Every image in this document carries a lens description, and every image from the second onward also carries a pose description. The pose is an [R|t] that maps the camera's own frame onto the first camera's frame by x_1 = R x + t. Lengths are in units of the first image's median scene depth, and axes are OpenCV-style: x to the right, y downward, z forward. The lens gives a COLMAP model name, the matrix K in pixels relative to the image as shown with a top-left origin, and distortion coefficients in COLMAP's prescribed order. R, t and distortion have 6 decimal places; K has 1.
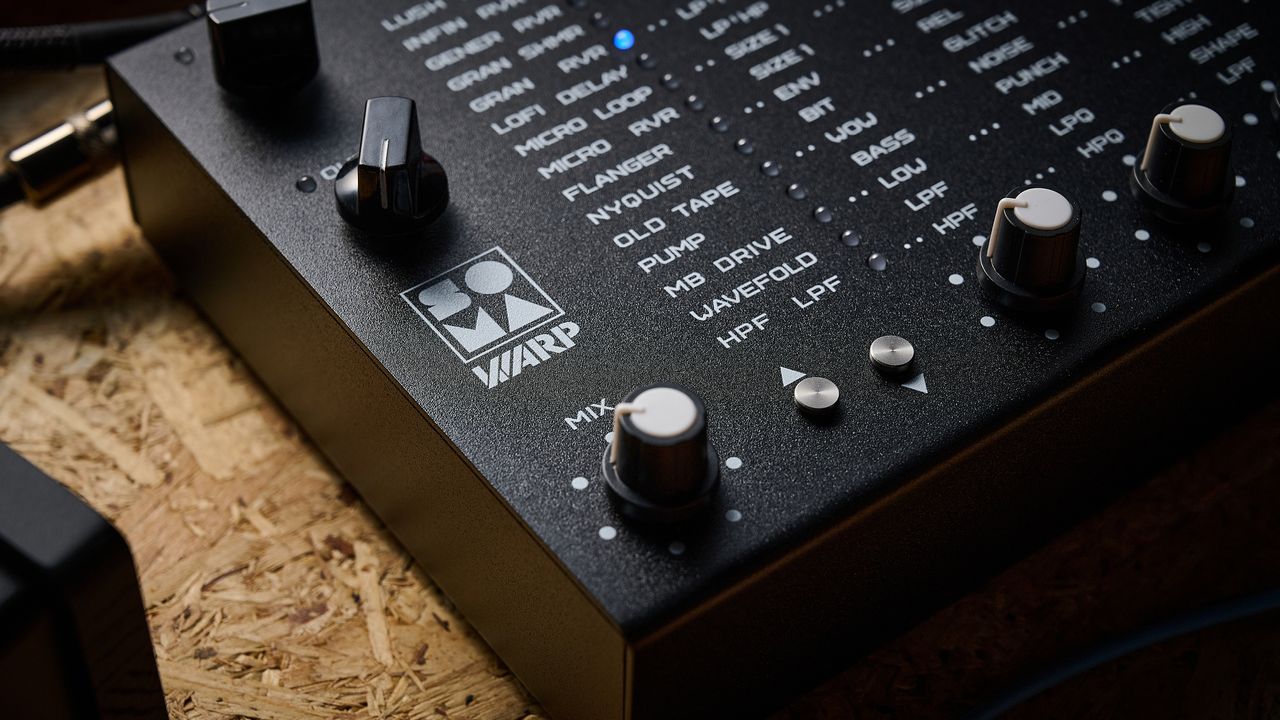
lens RADIAL K [[2384.9, 0, 640.0], [0, 2384.9, 360.0], [0, 0, 1]] dist [-0.148545, 0.097311]
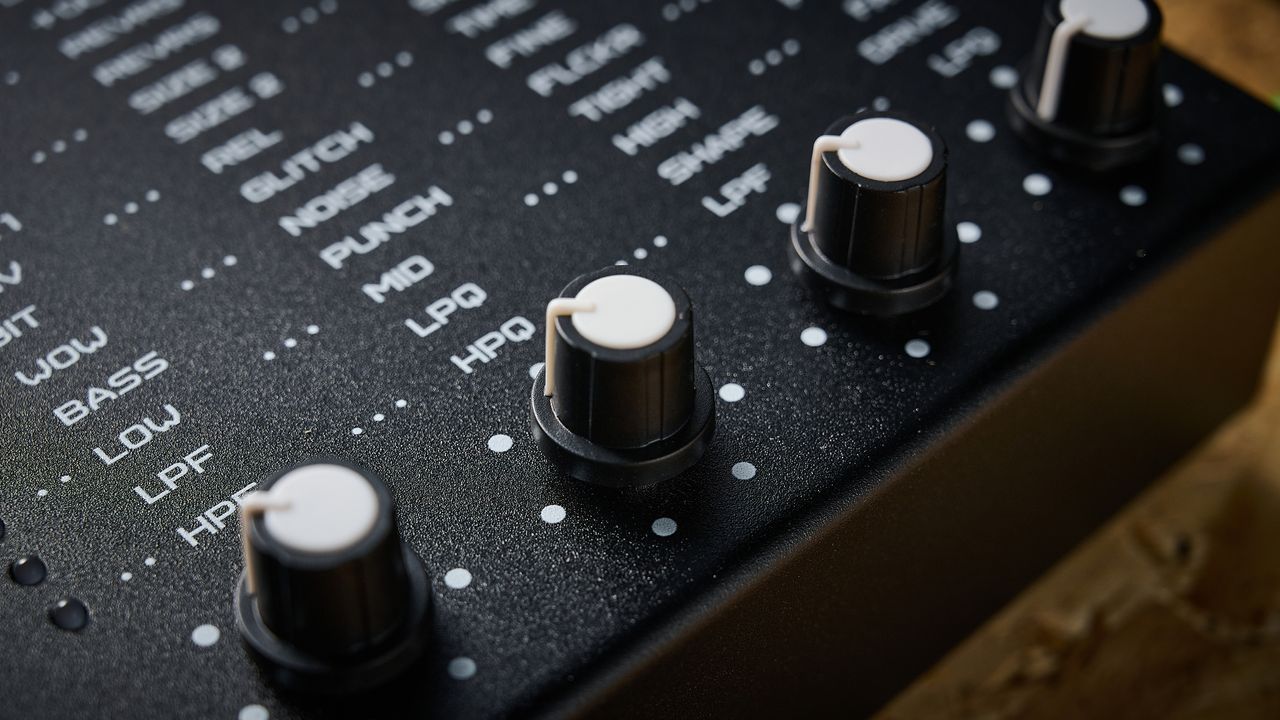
lens RADIAL K [[2400.5, 0, 640.0], [0, 2400.5, 360.0], [0, 0, 1]] dist [-0.266827, 0.231293]
pose [[0.993136, -0.088122, 0.076914, 0.184011], [0.089996, 0.995715, -0.021248, -0.071855], [-0.074712, 0.028024, 0.996811, 0.414905]]
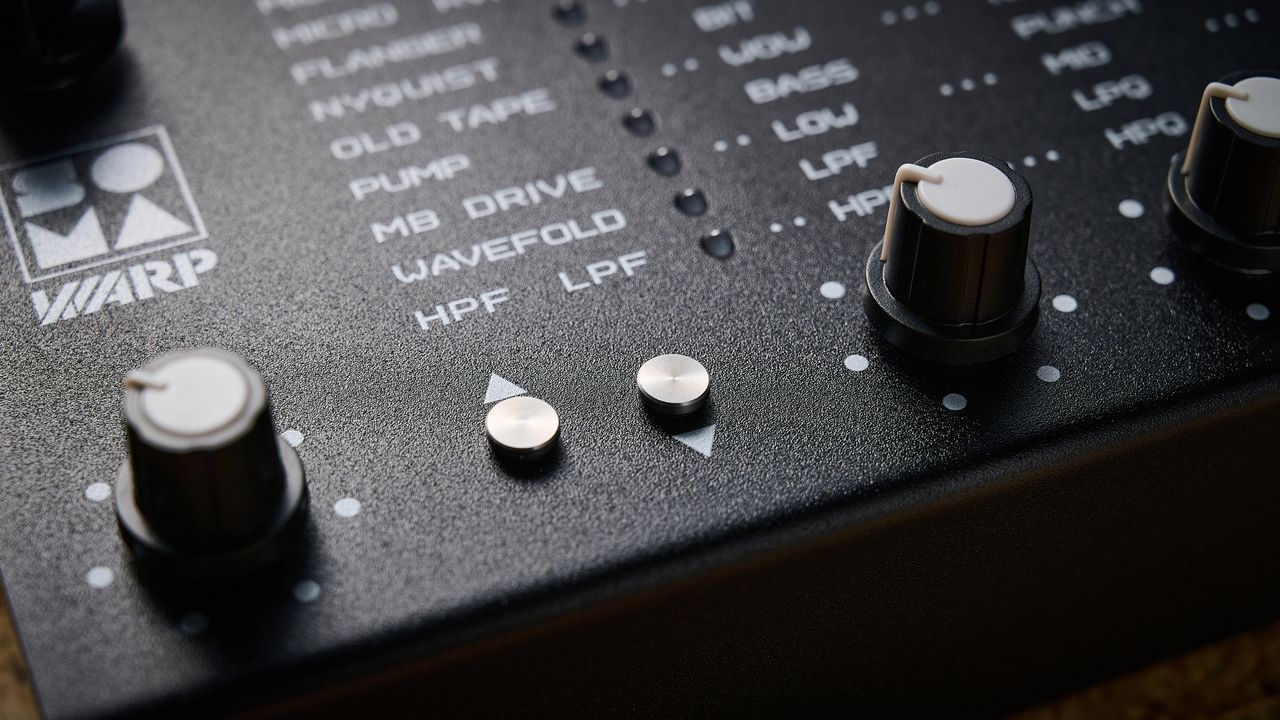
lens RADIAL K [[2400.5, 0, 640.0], [0, 2400.5, 360.0], [0, 0, 1]] dist [-0.266827, 0.231293]
pose [[0.968981, 0.172703, -0.176776, 0.185108], [-0.177849, 0.983964, -0.013572, 0.001049], [0.171598, 0.044591, 0.984157, 0.358286]]
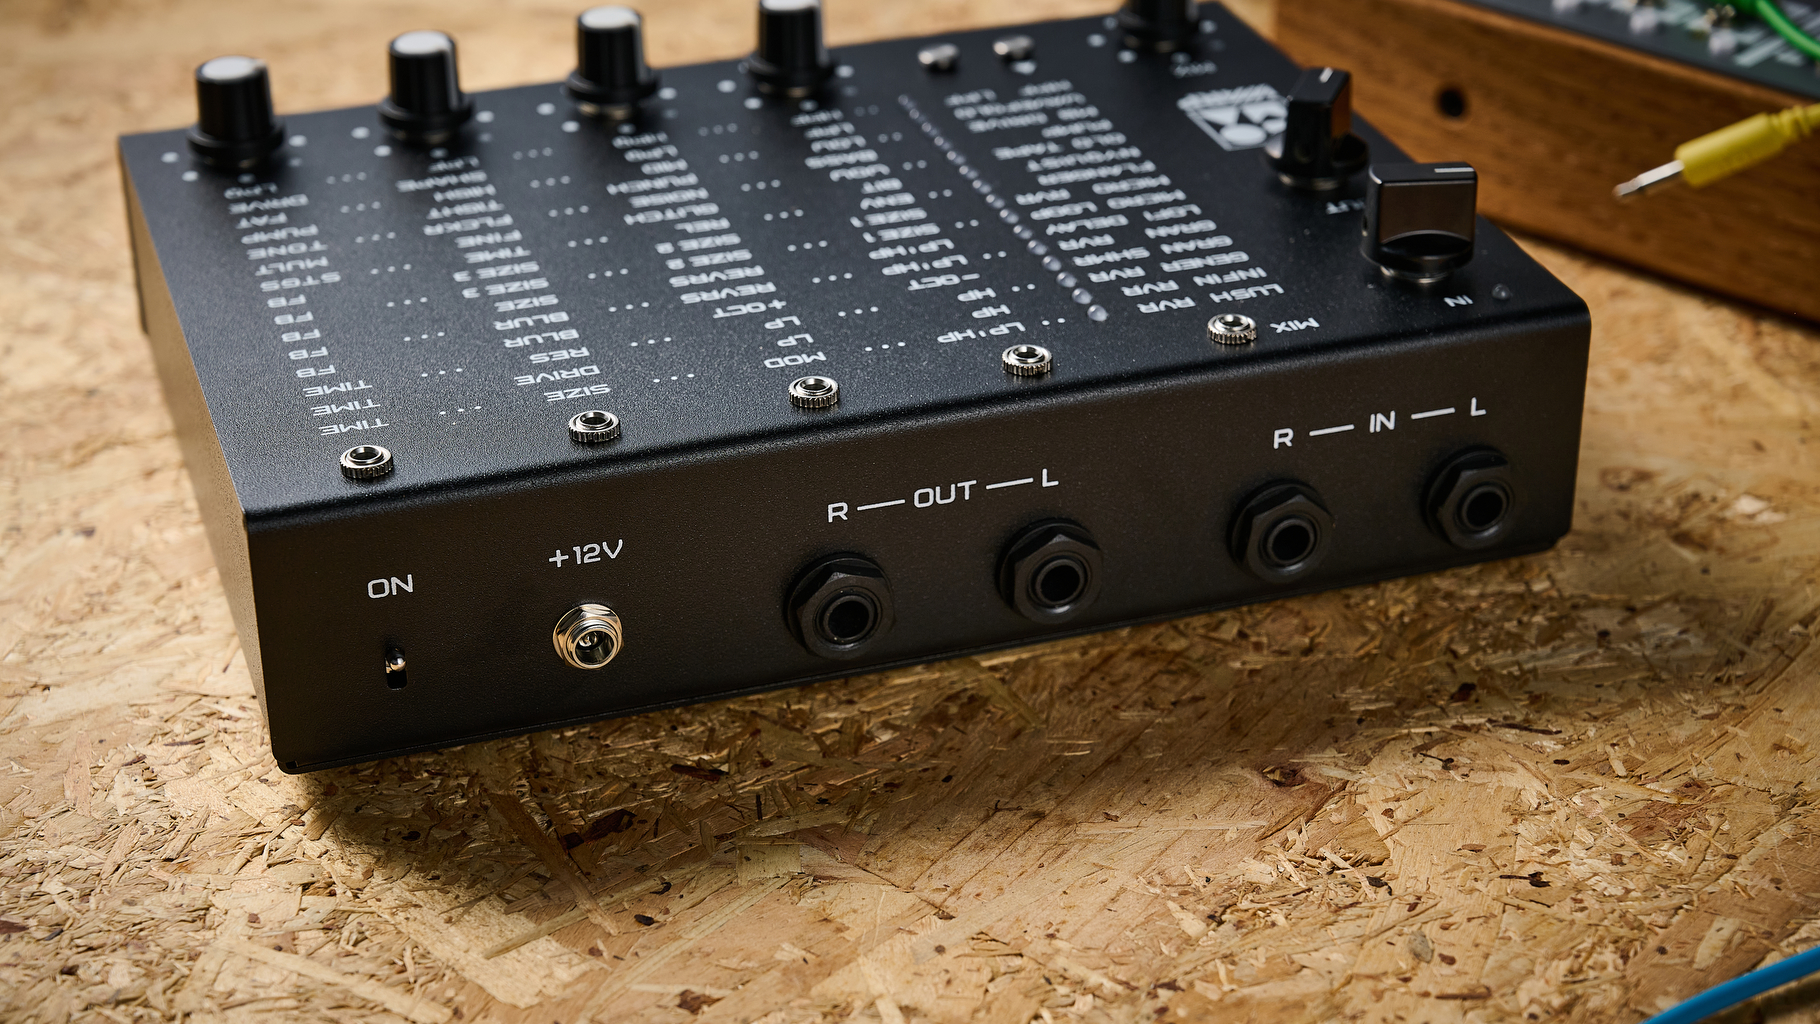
lens RADIAL K [[3391.1, 0, 910.0], [0, 3391.1, 512.0], [0, 0, 1]] dist [-0.148545, 0.097311]
pose [[-0.949138, -0.164752, 0.268318, -0.348869], [0.218992, 0.266876, 0.938520, -1.427242], [-0.226230, 0.949544, -0.217223, 1.450670]]
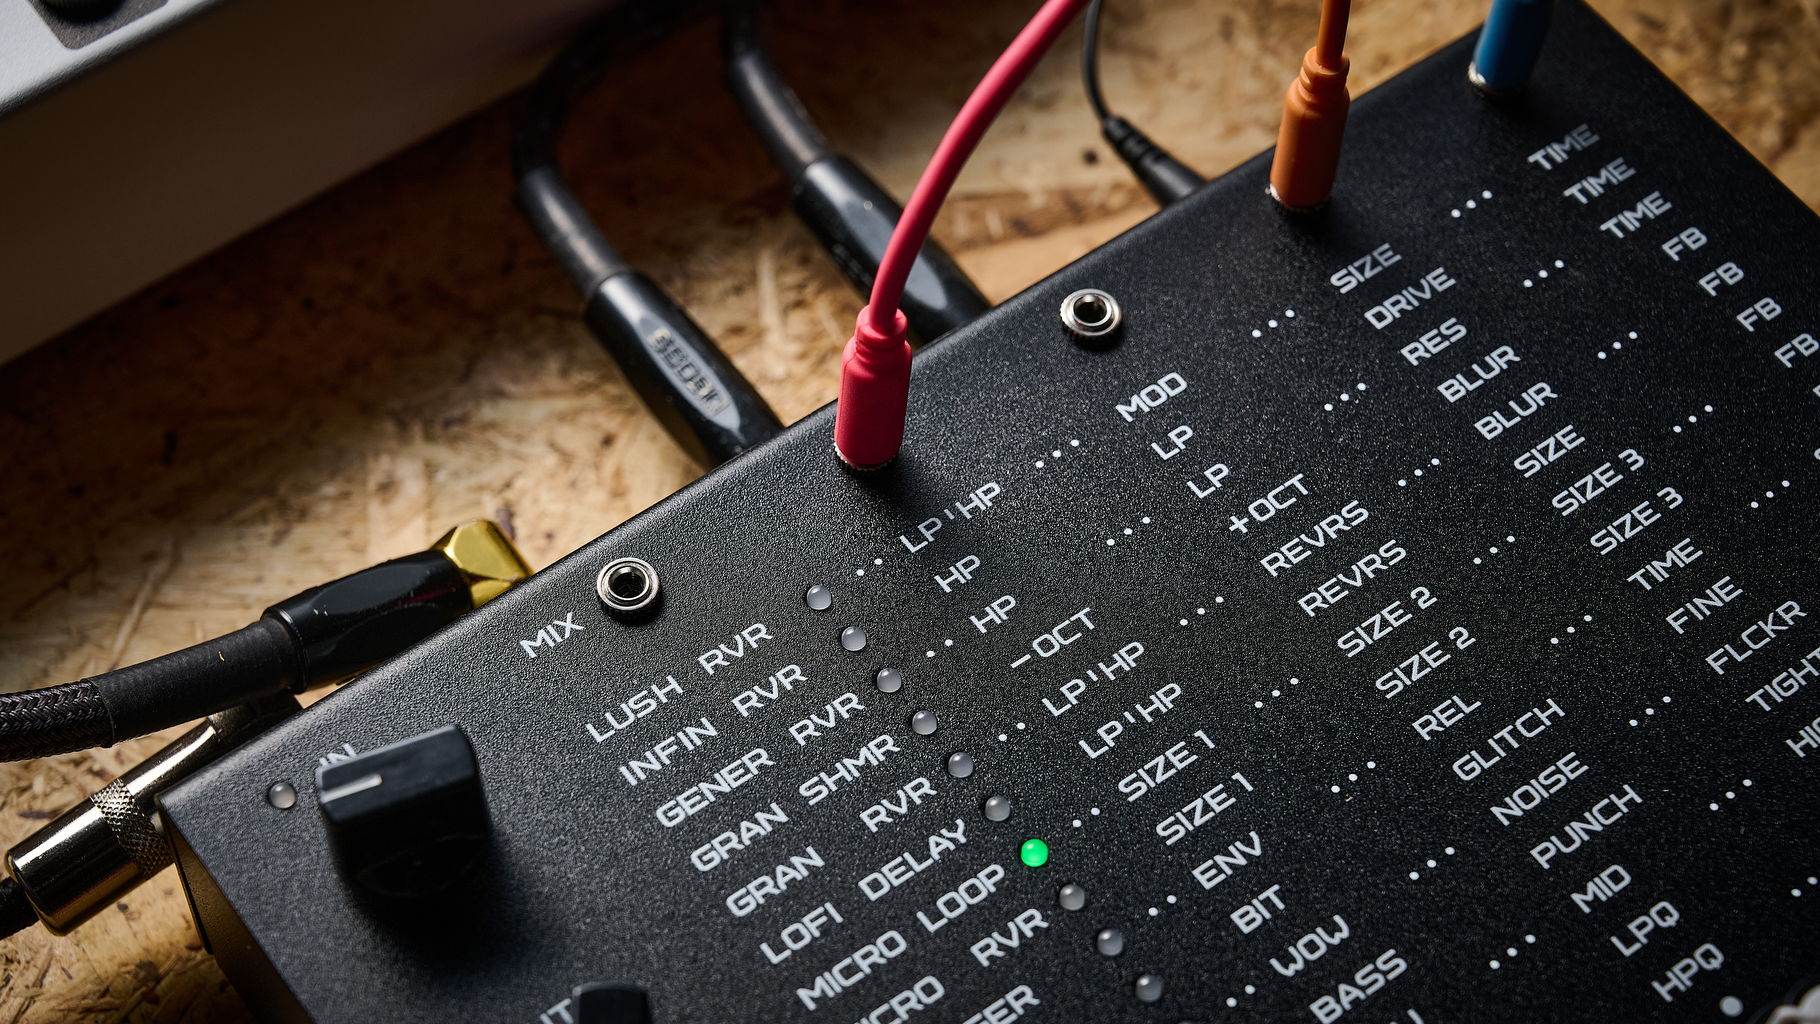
lens RADIAL K [[3391.1, 0, 910.0], [0, 3391.1, 512.0], [0, 0, 1]] dist [-0.148545, 0.097311]
pose [[0.999848, 0.009587, 0.014593, -0.035855], [-0.012045, 0.983783, 0.178957, -0.379169], [-0.012641, -0.179106, 0.983749, 0.109764]]
